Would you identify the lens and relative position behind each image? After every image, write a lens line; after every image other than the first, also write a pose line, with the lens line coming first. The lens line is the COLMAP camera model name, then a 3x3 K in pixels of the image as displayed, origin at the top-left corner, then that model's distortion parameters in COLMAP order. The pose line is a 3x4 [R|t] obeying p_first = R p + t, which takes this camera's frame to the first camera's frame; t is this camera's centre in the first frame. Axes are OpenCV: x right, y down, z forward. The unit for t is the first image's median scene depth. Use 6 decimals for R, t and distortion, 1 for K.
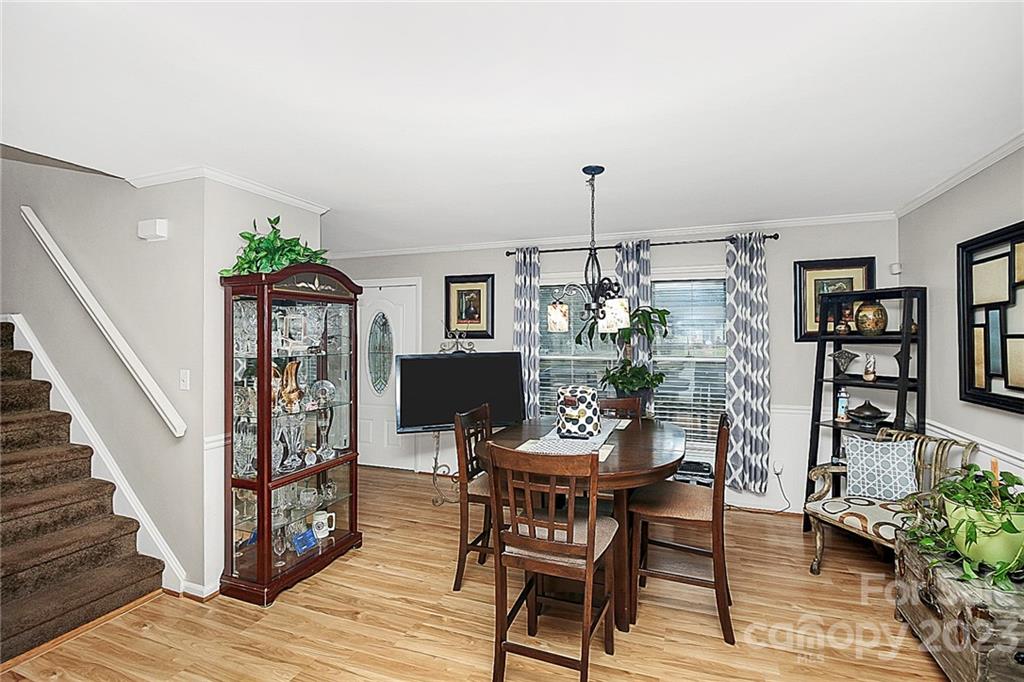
lens RADIAL K [[482.1, 0, 515.6], [0, 482.1, 334.3], [0, 0, 1]] dist [0.002539, -0.016127]
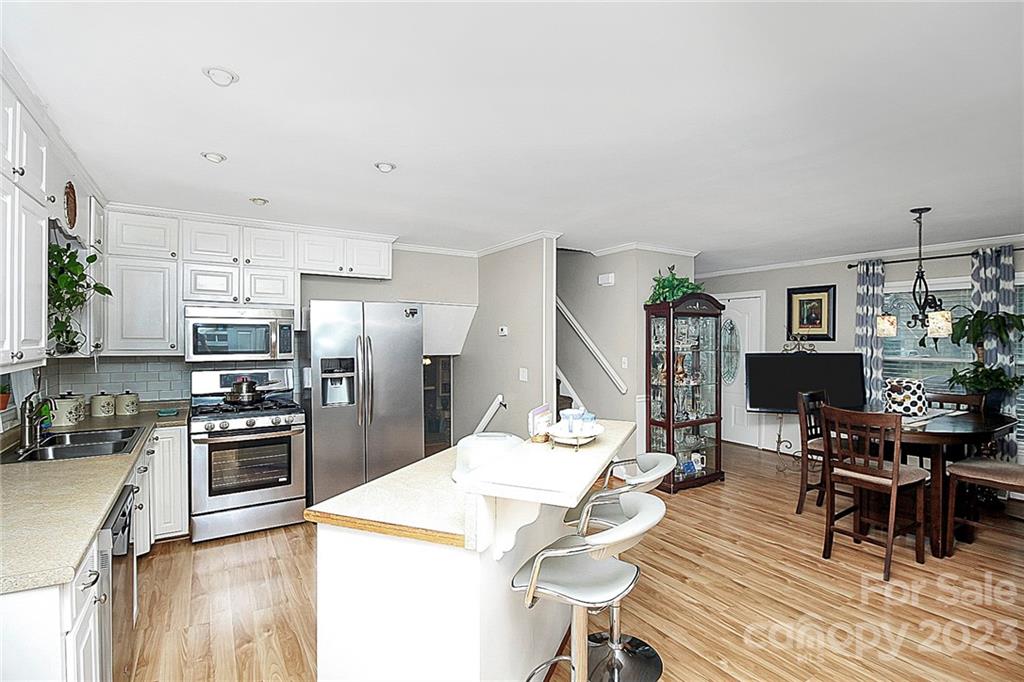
lens RADIAL K [[482.1, 0, 515.6], [0, 482.1, 334.3], [0, 0, 1]] dist [0.002539, -0.016127]
pose [[0.796507, 0.000854, -0.604629, 0.061746], [-0.001999, 0.999997, -0.001221, -0.006163], [0.604626, 0.002181, 0.796506, -0.558317]]
